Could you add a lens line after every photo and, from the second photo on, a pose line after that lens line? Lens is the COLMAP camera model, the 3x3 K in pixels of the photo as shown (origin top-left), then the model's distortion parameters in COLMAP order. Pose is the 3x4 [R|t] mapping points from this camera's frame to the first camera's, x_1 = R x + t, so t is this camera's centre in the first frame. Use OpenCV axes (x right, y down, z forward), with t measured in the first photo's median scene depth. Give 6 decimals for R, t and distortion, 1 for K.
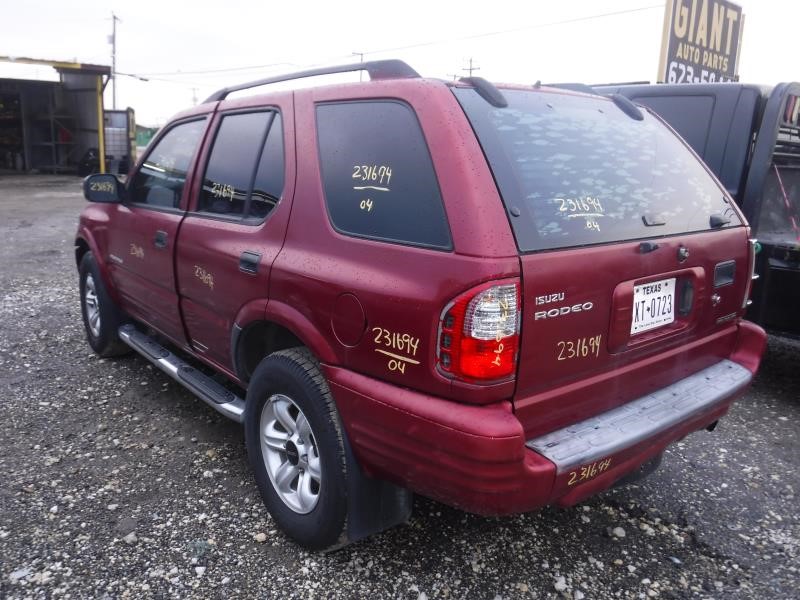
lens RADIAL K [[650.0, 0, 404.4], [0, 650.0, 303.5], [0, 0, 1]] dist [-0.085318, 0.033514]
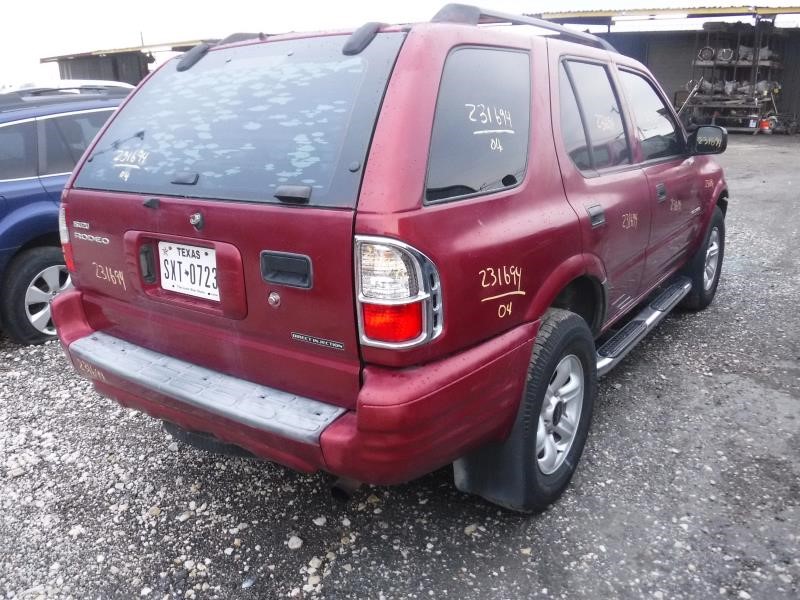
lens RADIAL K [[650.0, 0, 400.0], [0, 650.0, 302.5], [0, 0, 1]] dist [-0.085318, 0.033514]
pose [[0.264589, 0.255838, -0.929806, 1.513589], [-0.189152, 0.959207, 0.210102, -0.232321], [0.945629, 0.120284, 0.302188, 1.133264]]
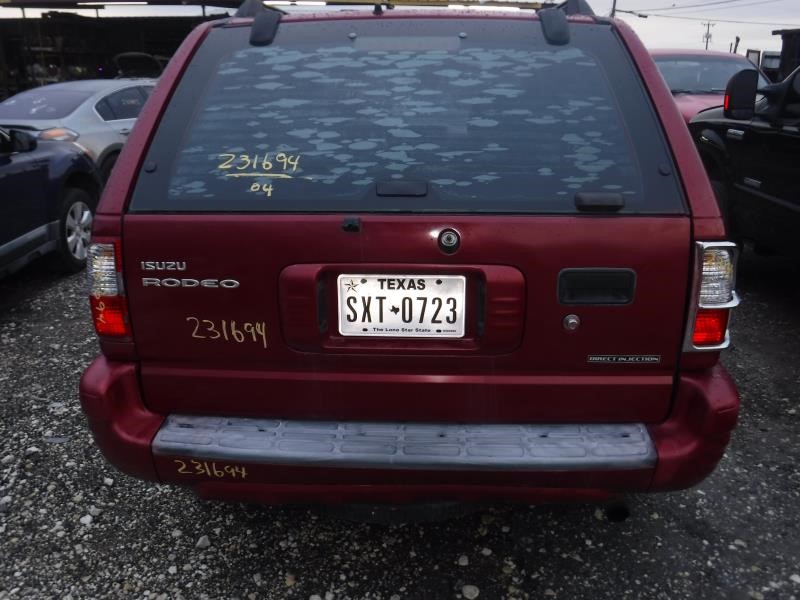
lens RADIAL K [[650.0, 0, 400.5], [0, 650.0, 303.0], [0, 0, 1]] dist [-0.085318, 0.033514]
pose [[0.741954, 0.195427, -0.641337, 0.962069], [-0.138042, 0.980608, 0.139110, -0.115739], [0.656086, -0.014681, 0.754543, 0.491505]]
